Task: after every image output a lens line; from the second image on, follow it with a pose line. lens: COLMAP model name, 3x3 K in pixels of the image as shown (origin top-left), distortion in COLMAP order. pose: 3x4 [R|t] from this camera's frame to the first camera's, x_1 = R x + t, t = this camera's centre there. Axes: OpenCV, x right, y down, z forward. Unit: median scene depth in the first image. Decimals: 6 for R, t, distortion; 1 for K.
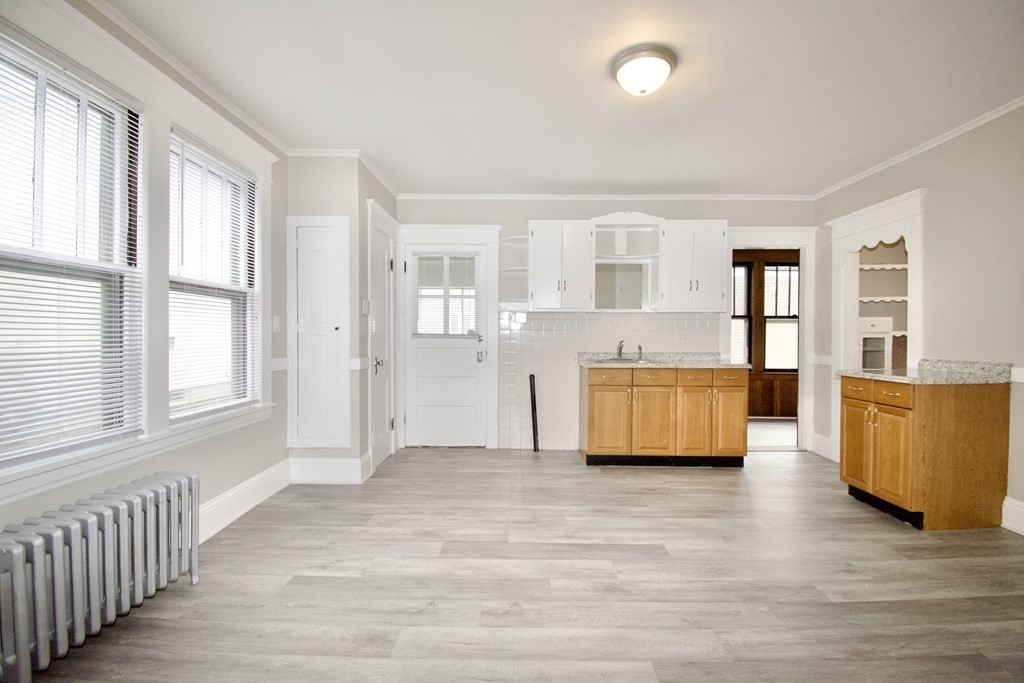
lens RADIAL K [[449.8, 0, 517.7], [0, 449.8, 341.9], [0, 0, 1]] dist [0.020030, -0.024336]
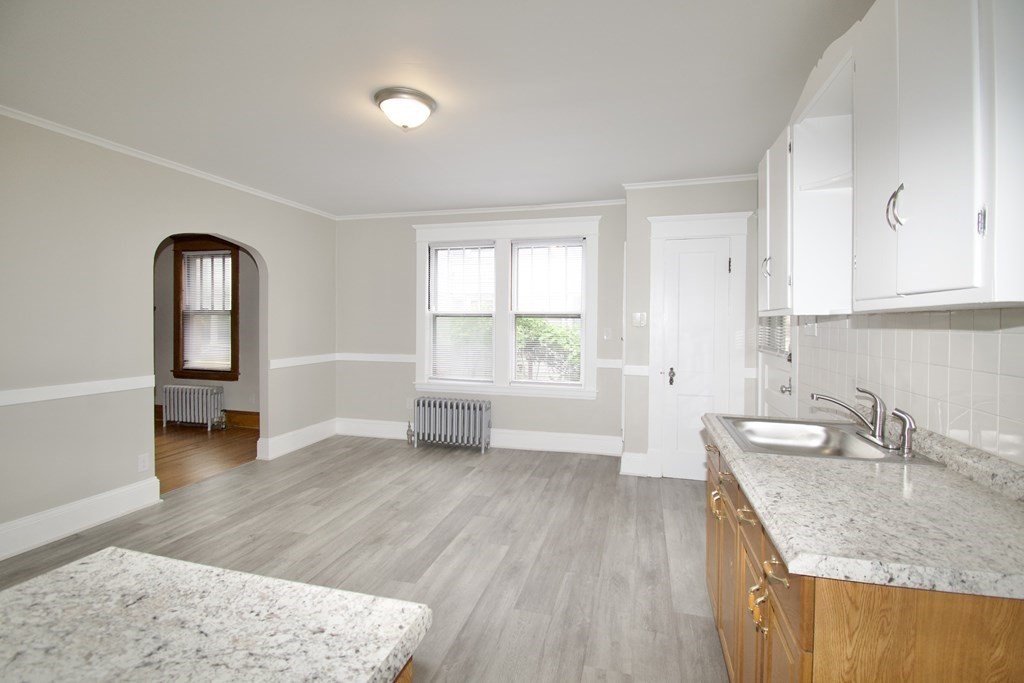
lens RADIAL K [[462.1, 0, 518.3], [0, 462.1, 332.7], [0, 0, 1]] dist [0.021819, -0.025810]
pose [[-0.250616, 0.016025, -0.967954, 1.017345], [-0.022549, 0.999495, 0.022385, -0.077679], [0.967824, 0.027437, -0.250128, 1.231782]]
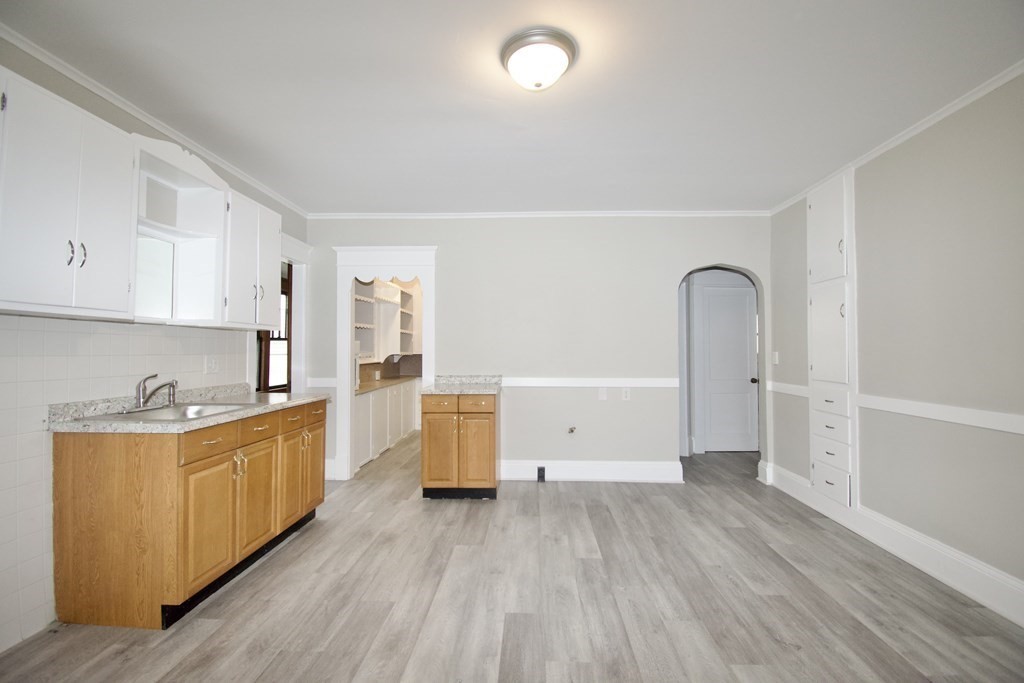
lens RADIAL K [[449.8, 0, 517.7], [0, 449.8, 341.9], [0, 0, 1]] dist [0.020030, -0.024336]
pose [[0.026878, 0.015562, 0.999518, -0.460575], [0.015646, 0.999750, -0.015987, -0.039973], [-0.999516, 0.016069, 0.026628, 0.816230]]
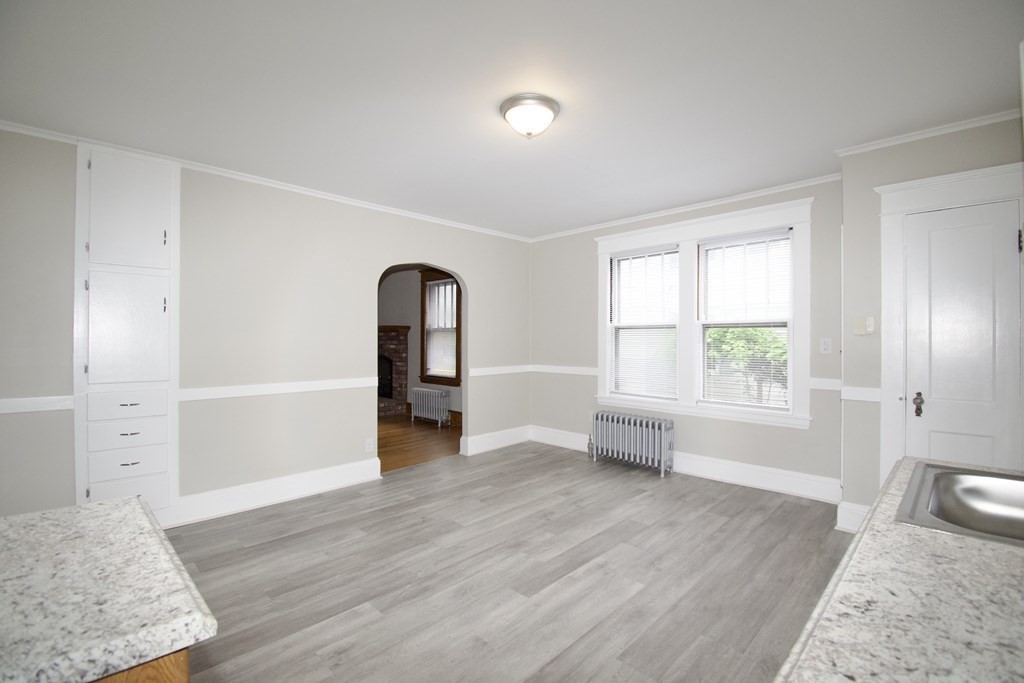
lens RADIAL K [[449.8, 0, 517.7], [0, 449.8, 341.9], [0, 0, 1]] dist [0.020030, -0.024336]
pose [[-0.693102, -0.000900, -0.720839, 0.847258], [-0.013537, 0.999839, 0.011767, -0.059380], [0.720713, 0.017913, -0.693002, 1.376173]]
